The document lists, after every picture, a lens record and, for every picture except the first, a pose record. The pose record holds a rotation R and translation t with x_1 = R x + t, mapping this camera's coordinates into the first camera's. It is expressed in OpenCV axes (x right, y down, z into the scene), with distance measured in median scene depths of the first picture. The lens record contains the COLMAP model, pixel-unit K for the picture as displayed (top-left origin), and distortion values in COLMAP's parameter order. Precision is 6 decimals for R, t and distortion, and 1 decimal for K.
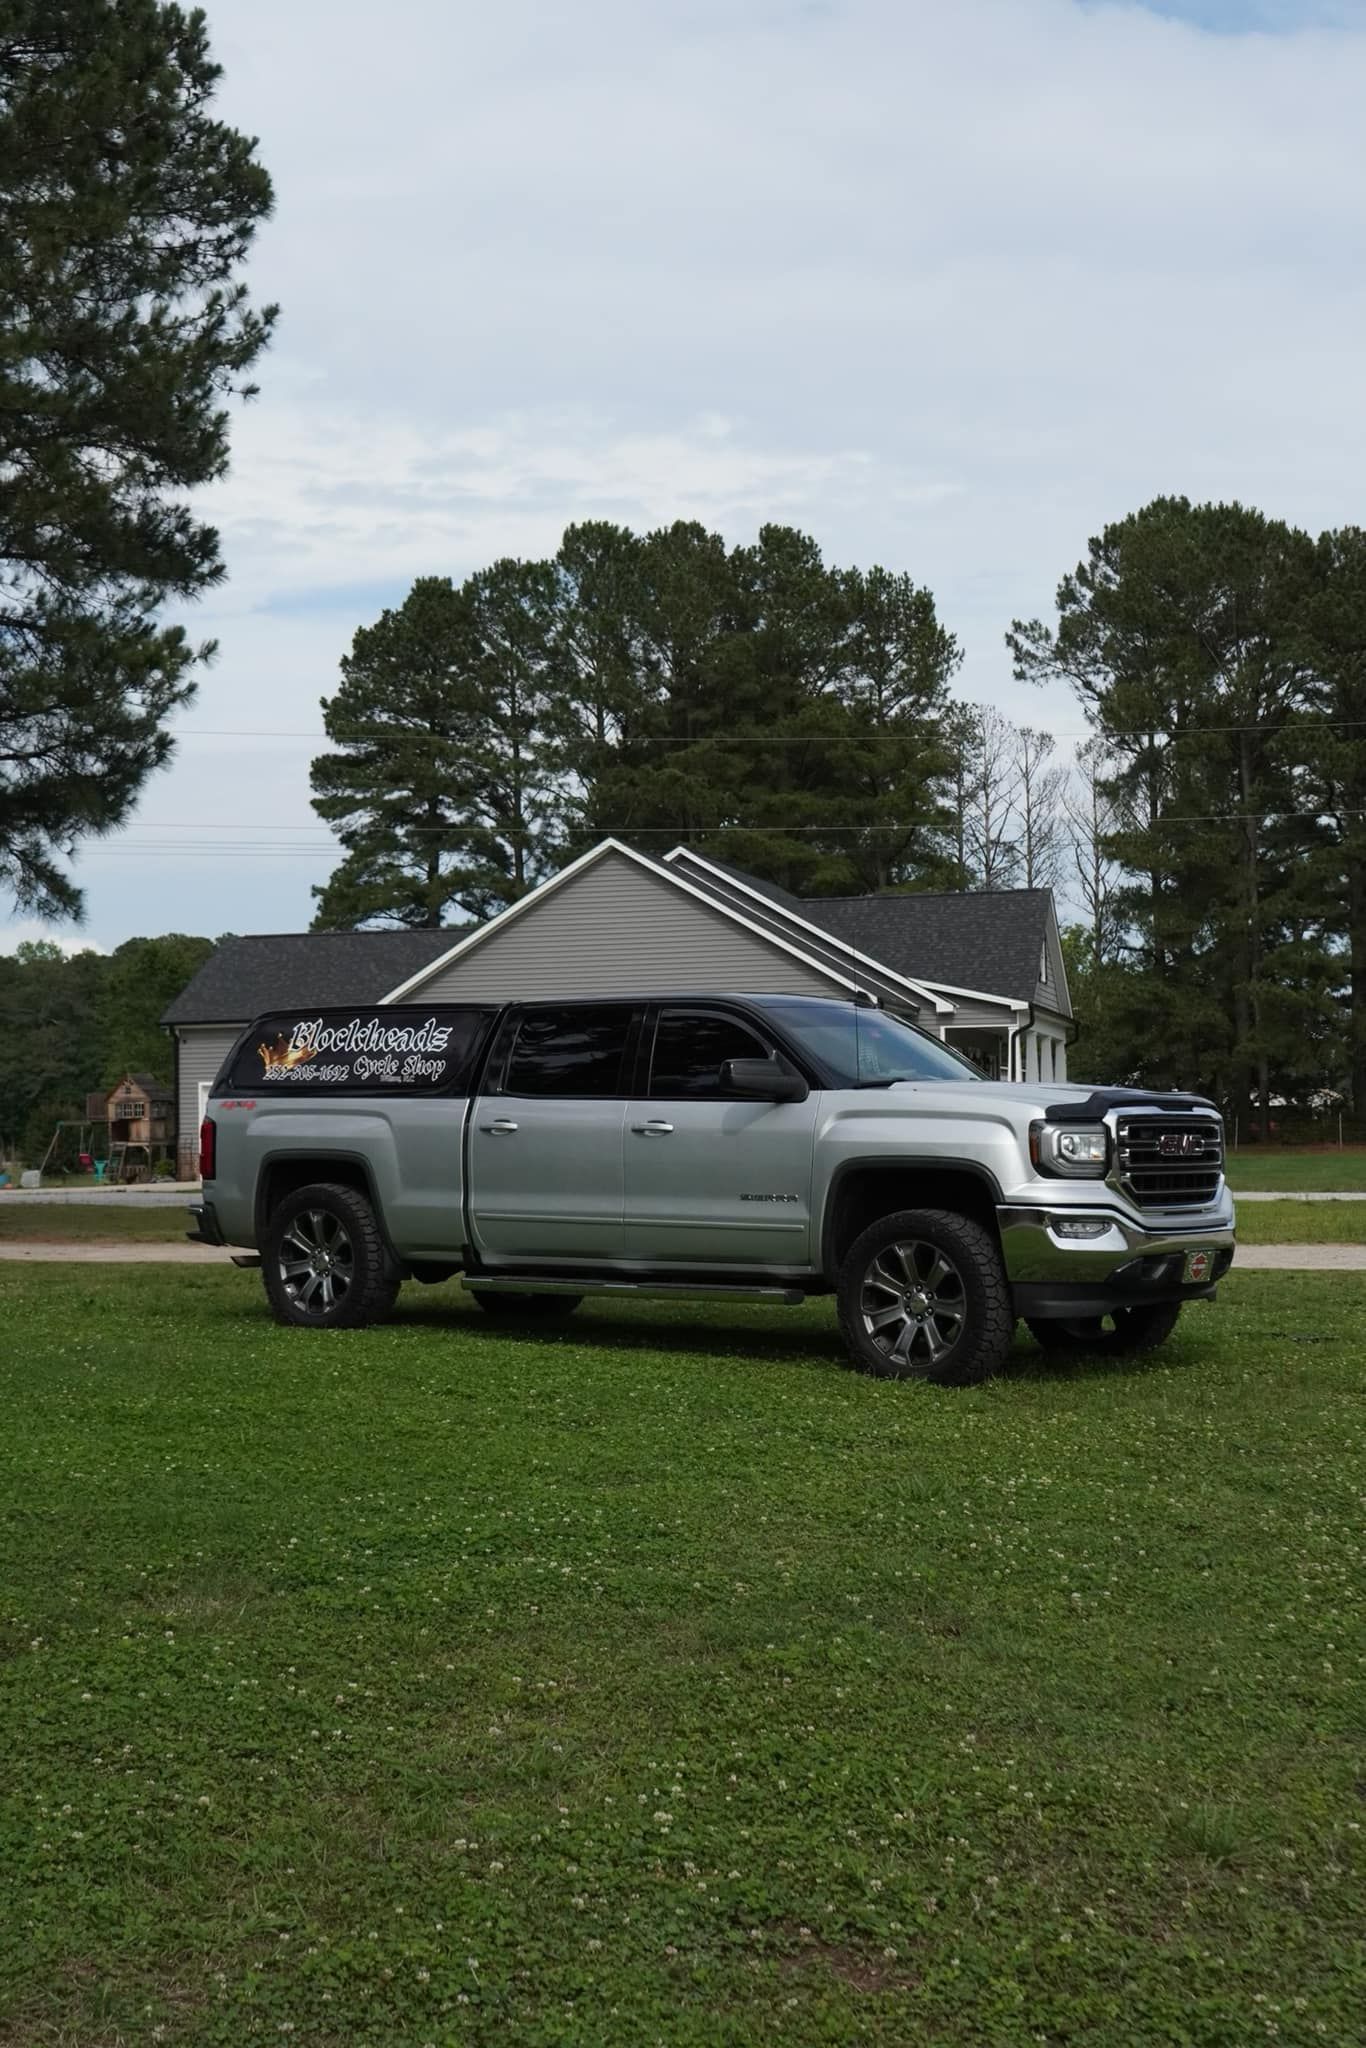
lens RADIAL K [[1293.0, 0, 683.0], [0, 1293.0, 1024.0], [0, 0, 1]] dist [0.006898, 0.001451]
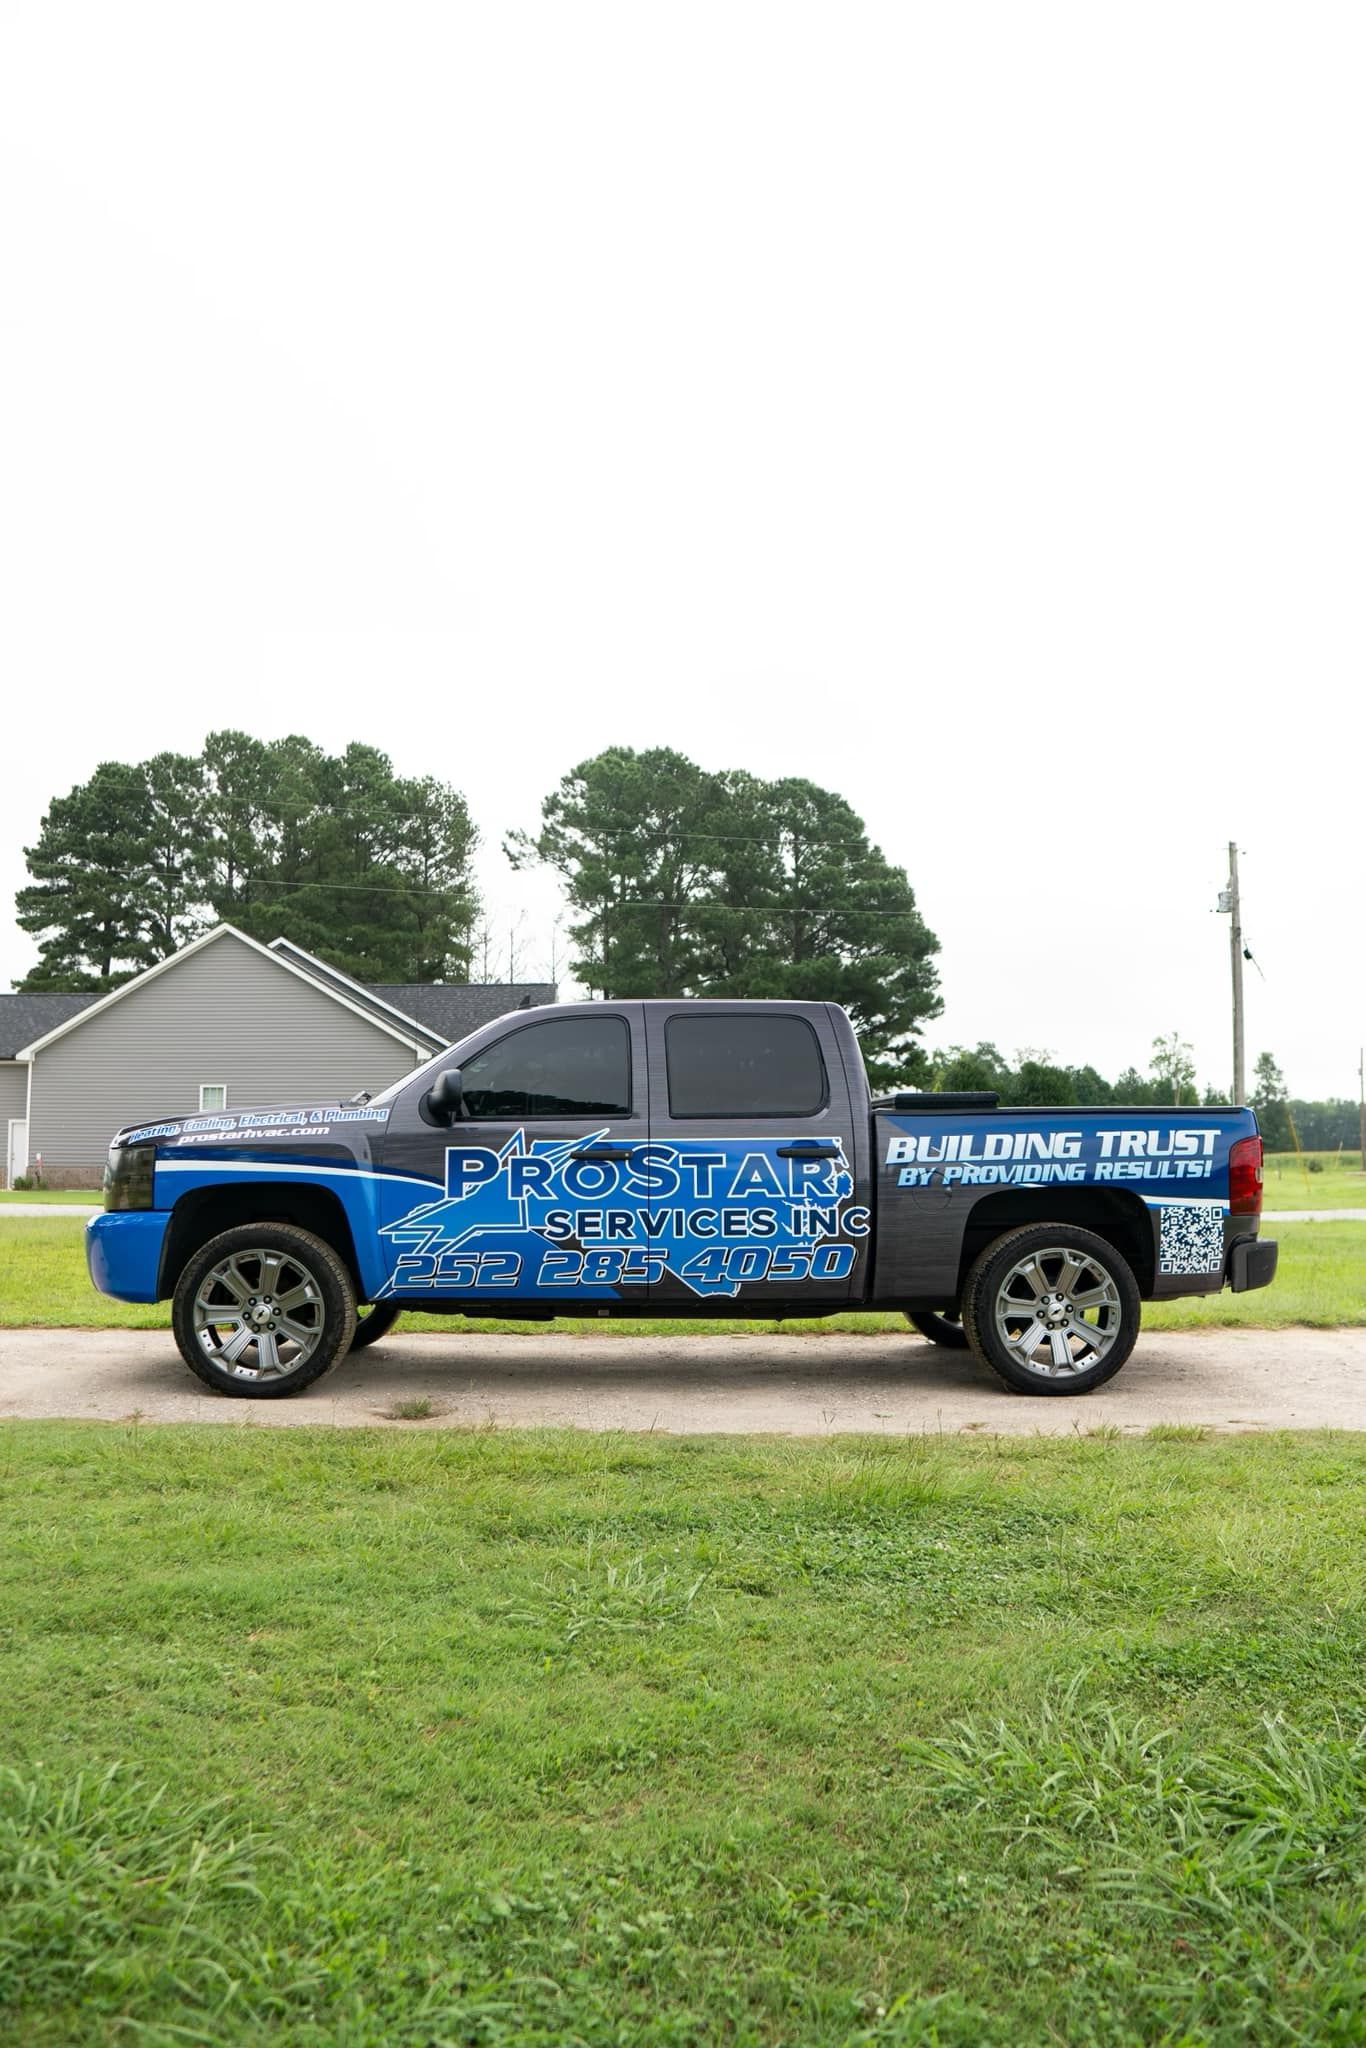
lens RADIAL K [[1293.0, 0, 683.0], [0, 1293.0, 1024.0], [0, 0, 1]] dist [0.006898, 0.001451]
pose [[0.954029, 0.040103, 0.297021, -0.002877], [-0.030208, 0.998827, -0.037834, -0.021310], [-0.298190, 0.027122, 0.954121, -0.548446]]
